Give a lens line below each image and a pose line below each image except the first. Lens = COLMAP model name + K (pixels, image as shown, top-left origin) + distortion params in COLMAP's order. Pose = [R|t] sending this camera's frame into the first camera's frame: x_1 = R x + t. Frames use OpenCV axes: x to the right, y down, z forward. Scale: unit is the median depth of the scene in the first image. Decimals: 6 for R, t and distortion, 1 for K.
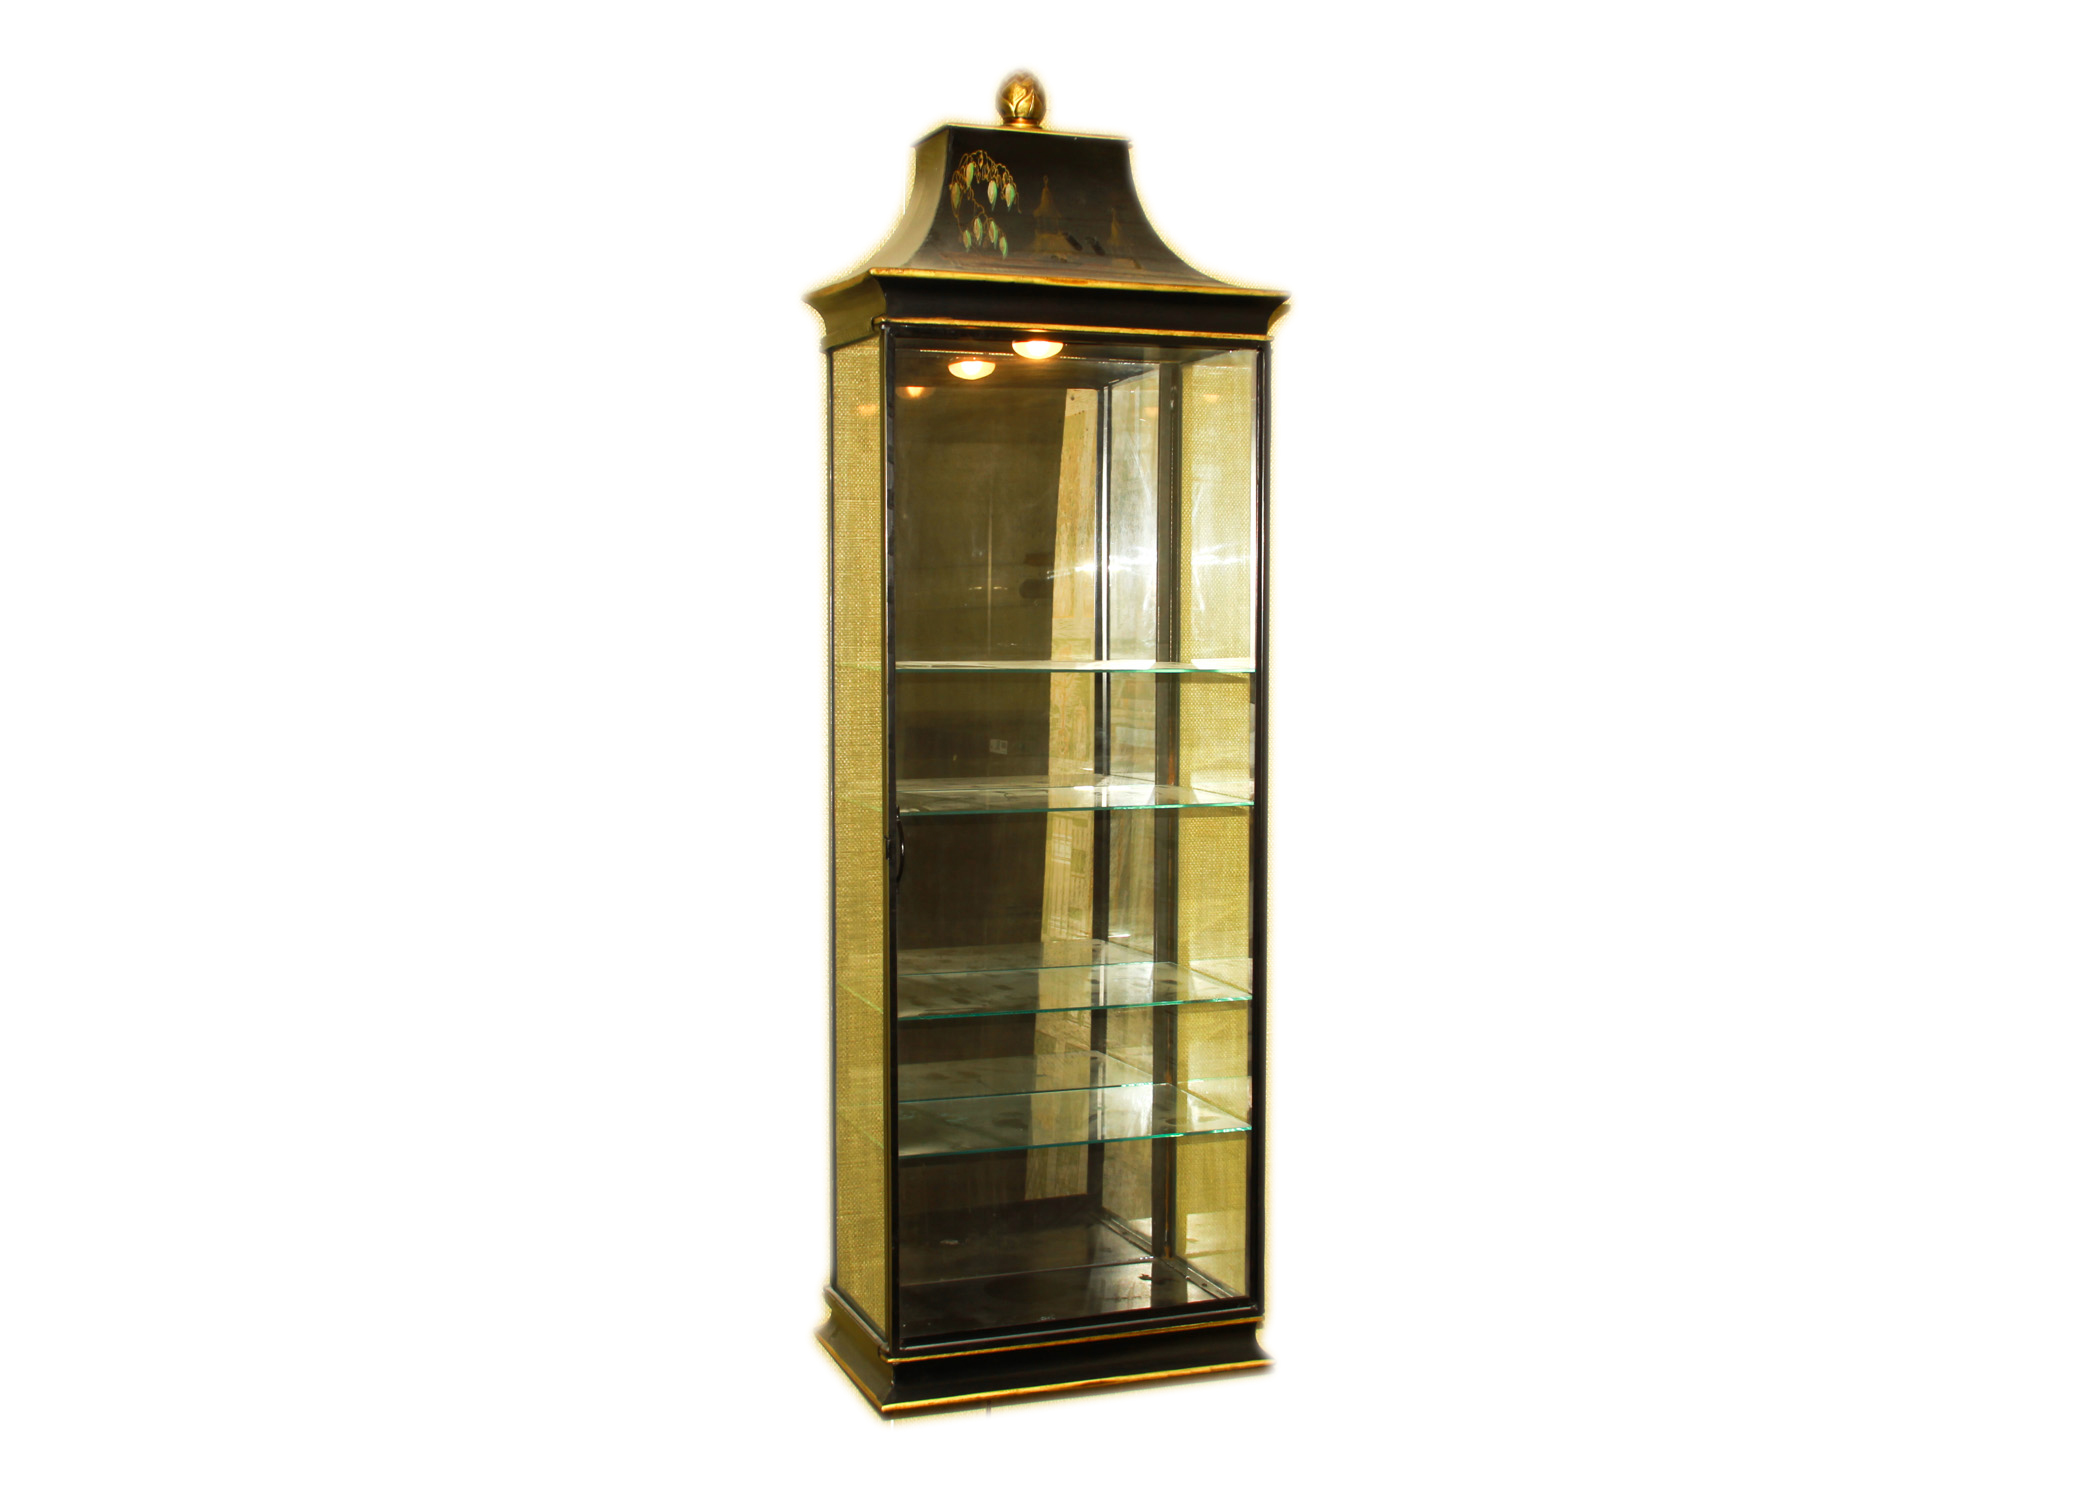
lens RADIAL K [[2322.1, 0, 1050.0], [0, 2322.1, 750.0], [0, 0, 1]] dist [-0.002428, -0.000657]
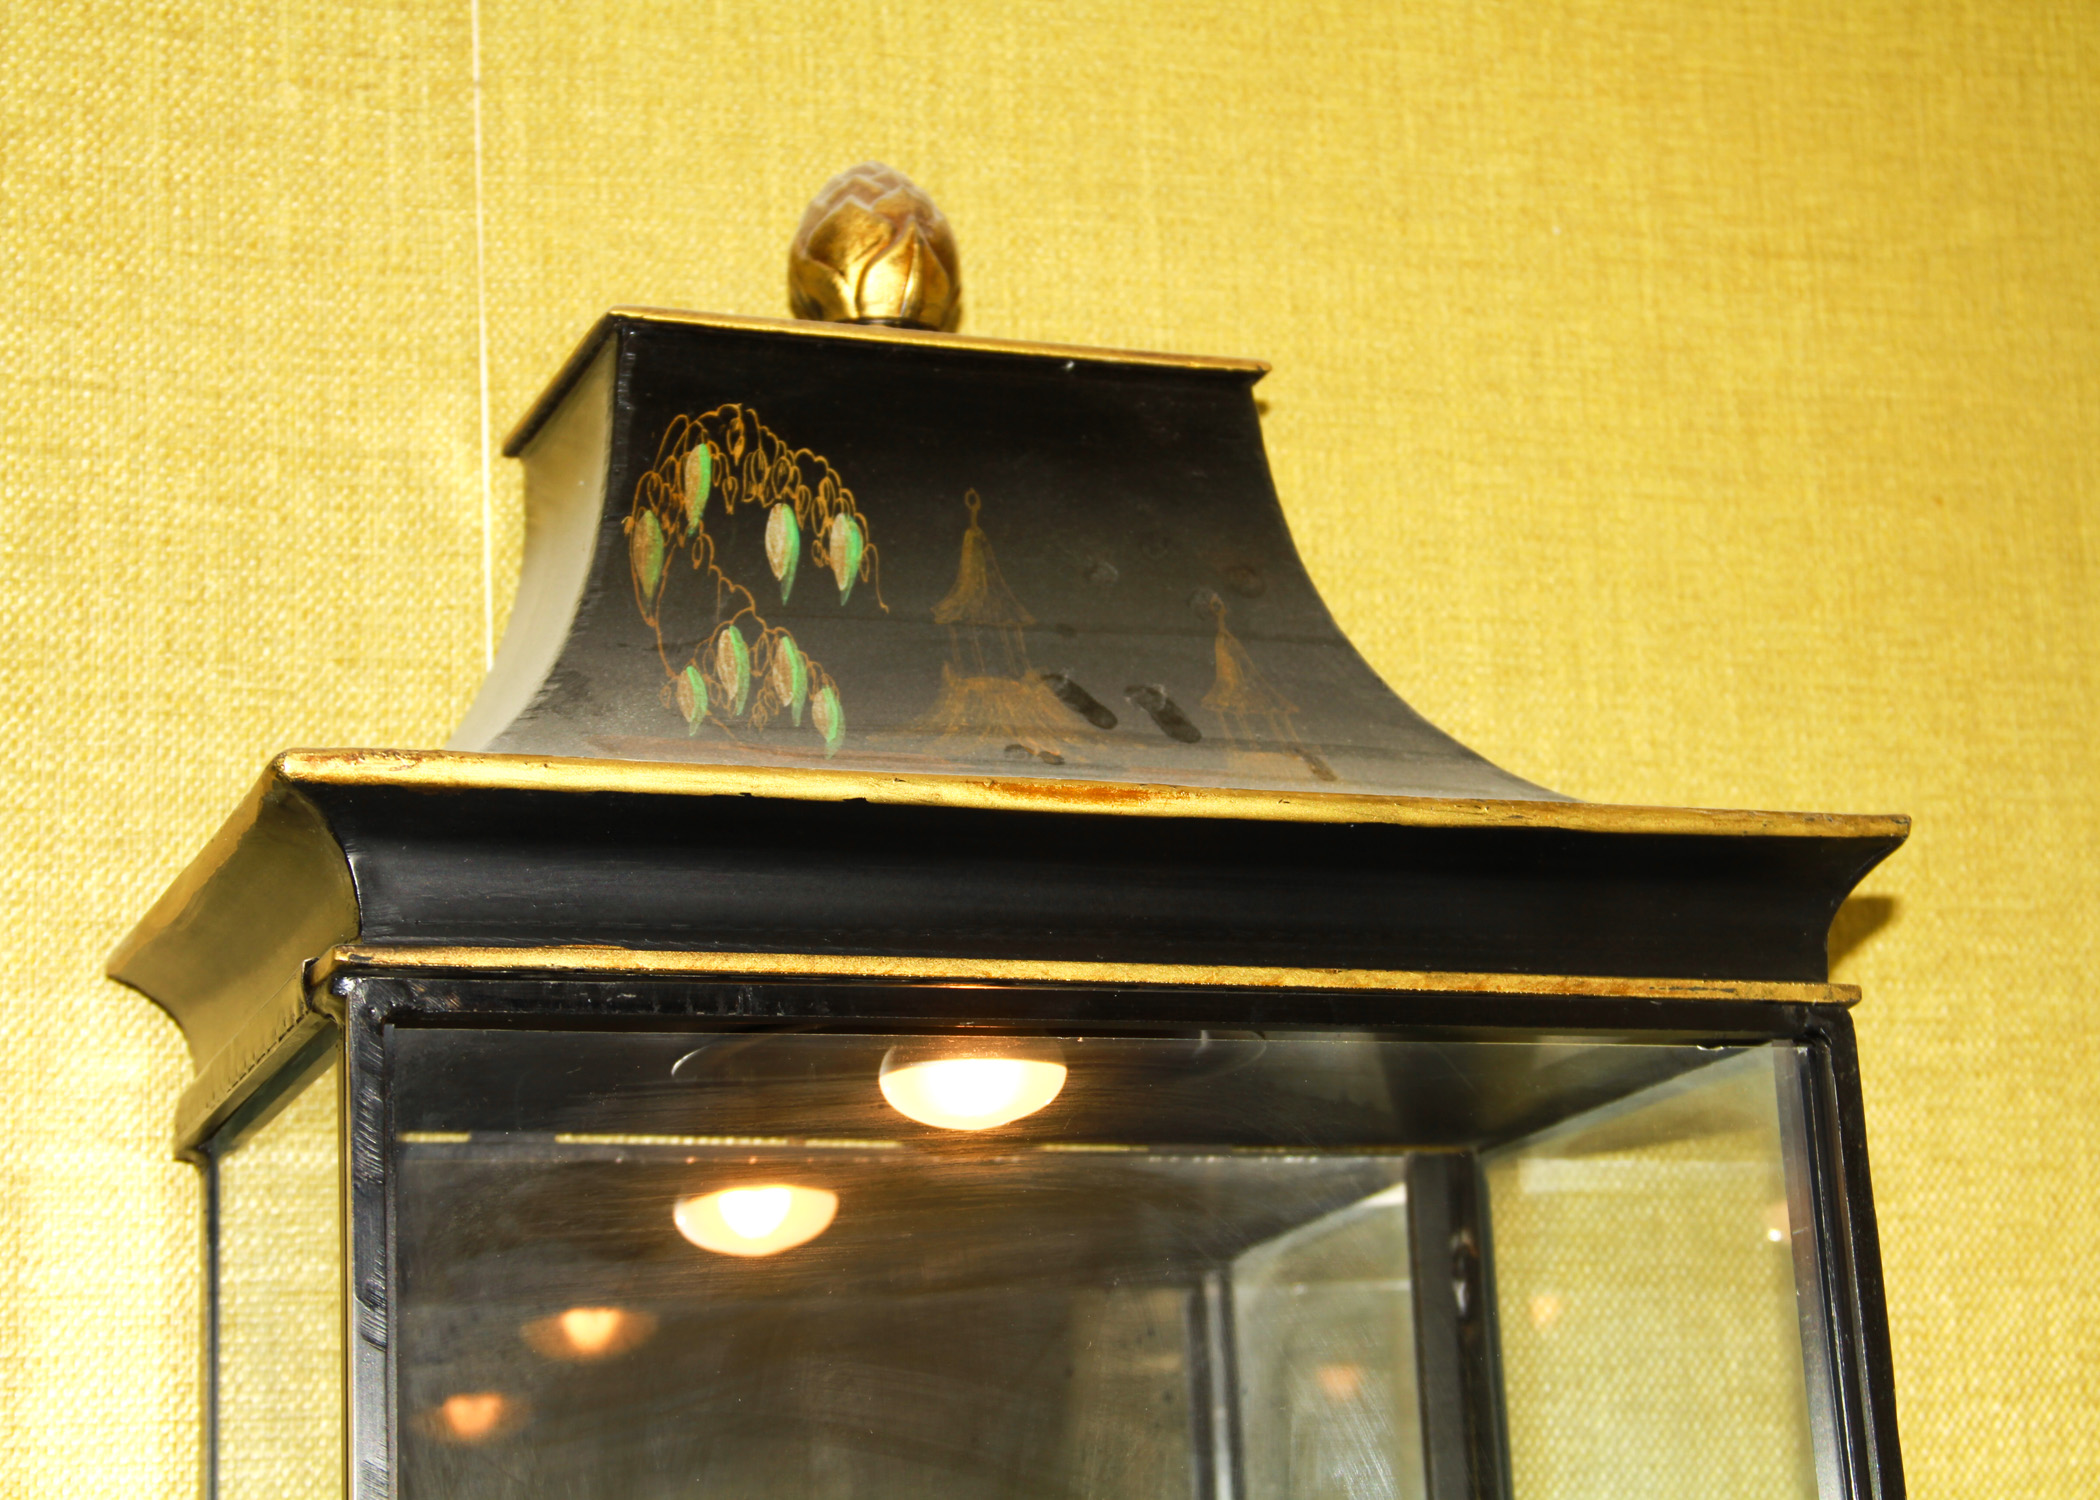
lens RADIAL K [[4375.8, 0, 1050.0], [0, 4375.8, 750.0], [0, 0, 1]] dist [0.304026, 0.042503]
pose [[0.998544, -0.052442, 0.012623, -0.000751], [0.053760, 0.948497, -0.312192, -0.051001], [0.004399, 0.312416, 0.949935, 0.509098]]
